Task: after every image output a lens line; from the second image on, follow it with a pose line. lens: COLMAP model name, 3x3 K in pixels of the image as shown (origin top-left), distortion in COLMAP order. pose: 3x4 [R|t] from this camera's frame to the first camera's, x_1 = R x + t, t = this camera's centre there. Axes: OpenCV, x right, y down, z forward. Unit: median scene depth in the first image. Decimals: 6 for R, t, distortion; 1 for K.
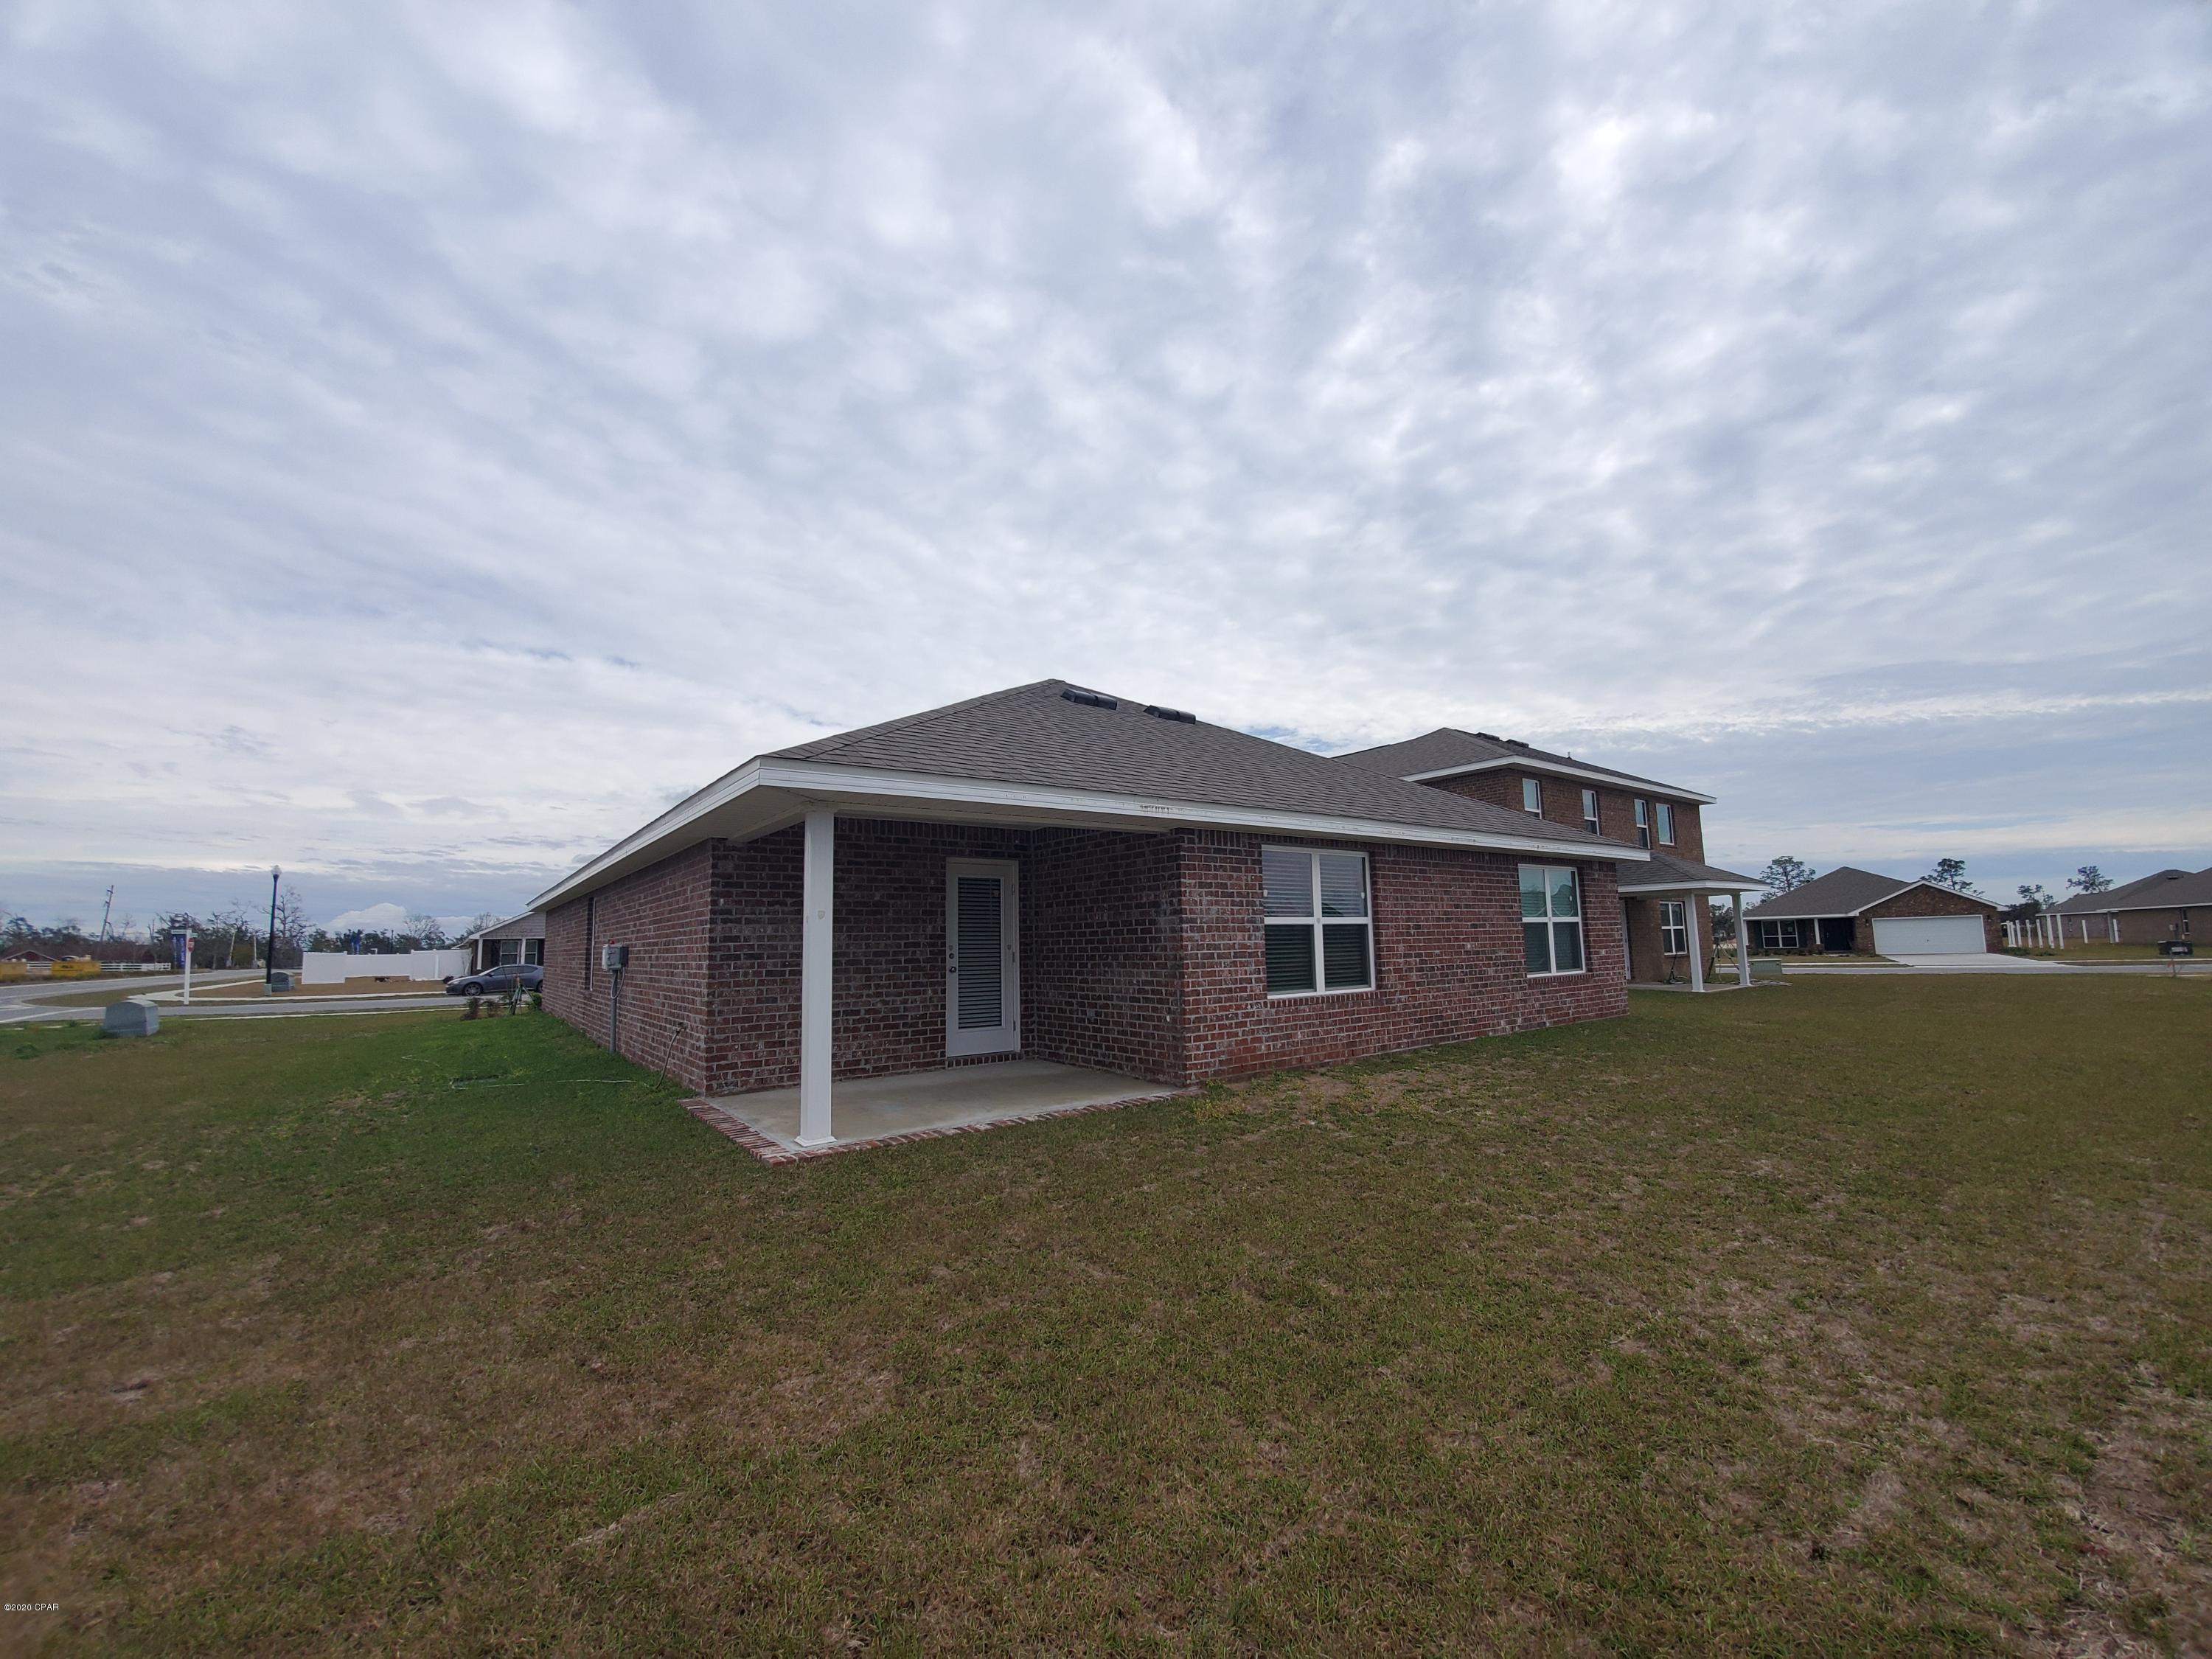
lens RADIAL K [[889.6, 0, 1107.7], [0, 889.6, 841.4], [0, 0, 1]] dist [-0.012550, -0.000053]
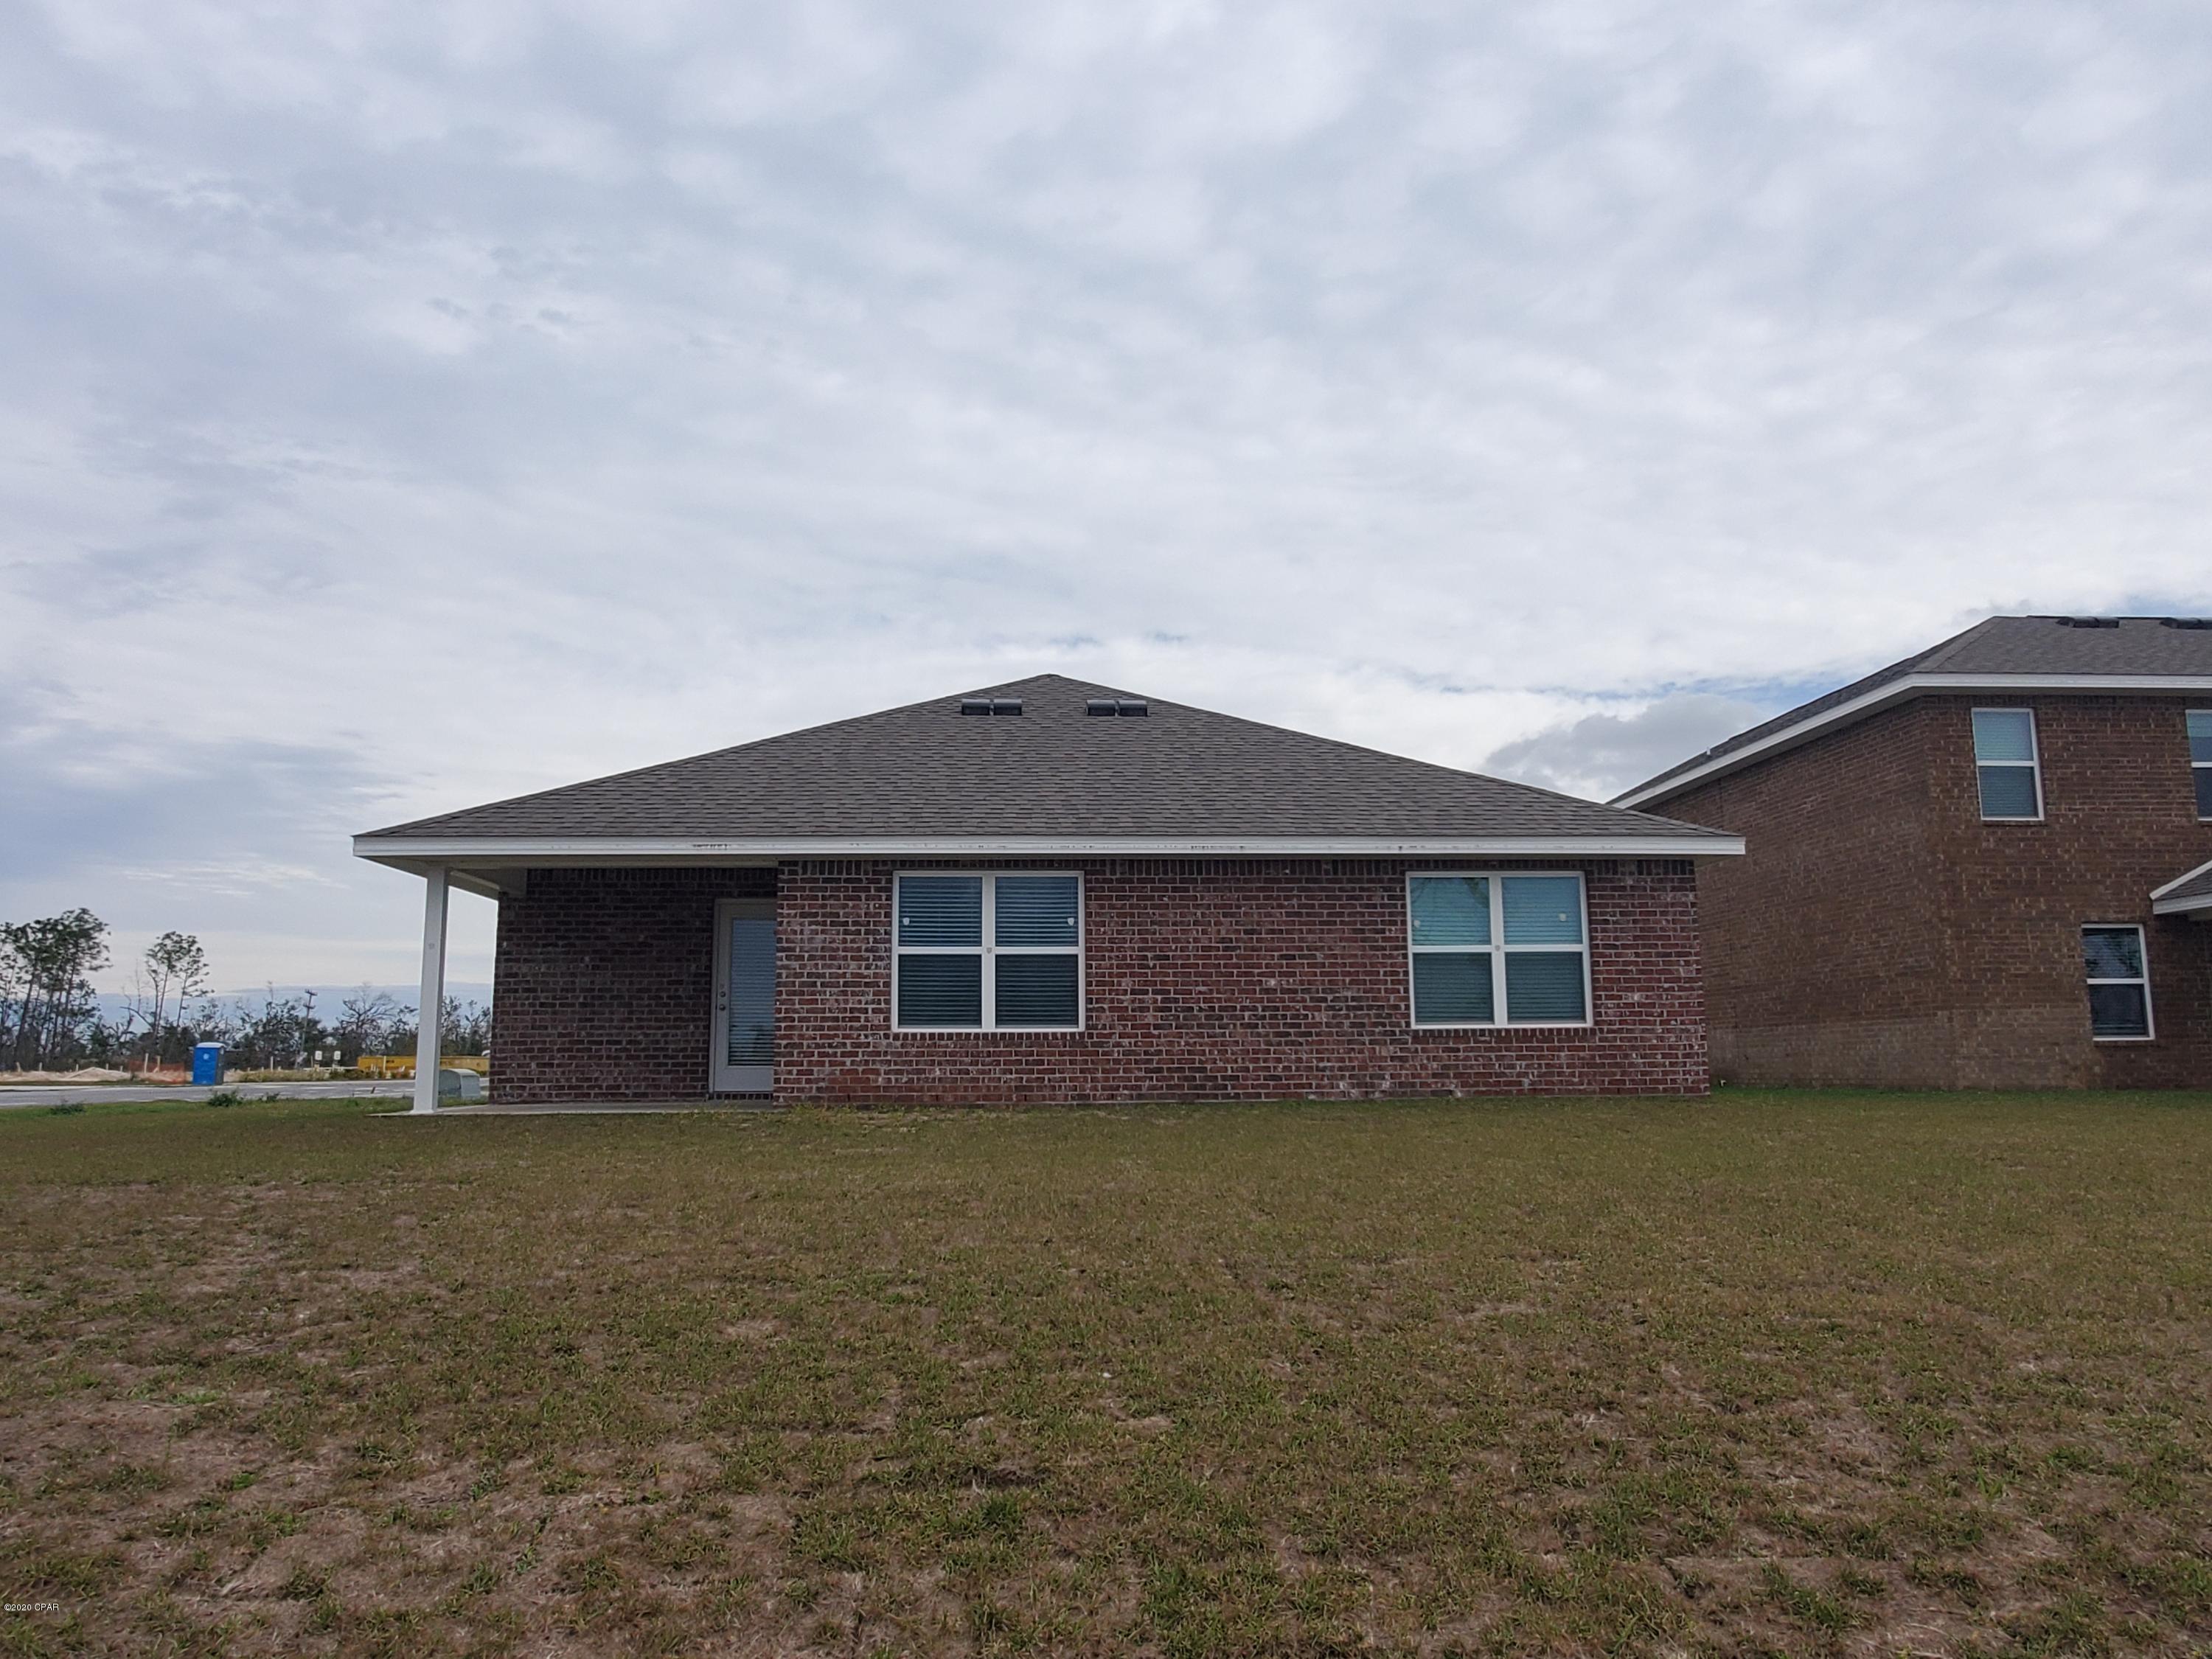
lens RADIAL K [[1542.7, 0, 1105.5], [0, 1542.7, 768.0], [0, 0, 1]] dist [-0.002614, 0.002106]
pose [[0.824010, -0.093136, -0.558867, 1.084602], [0.052271, 0.994686, -0.088695, 0.043753], [0.564158, 0.043873, 0.824500, -0.216451]]
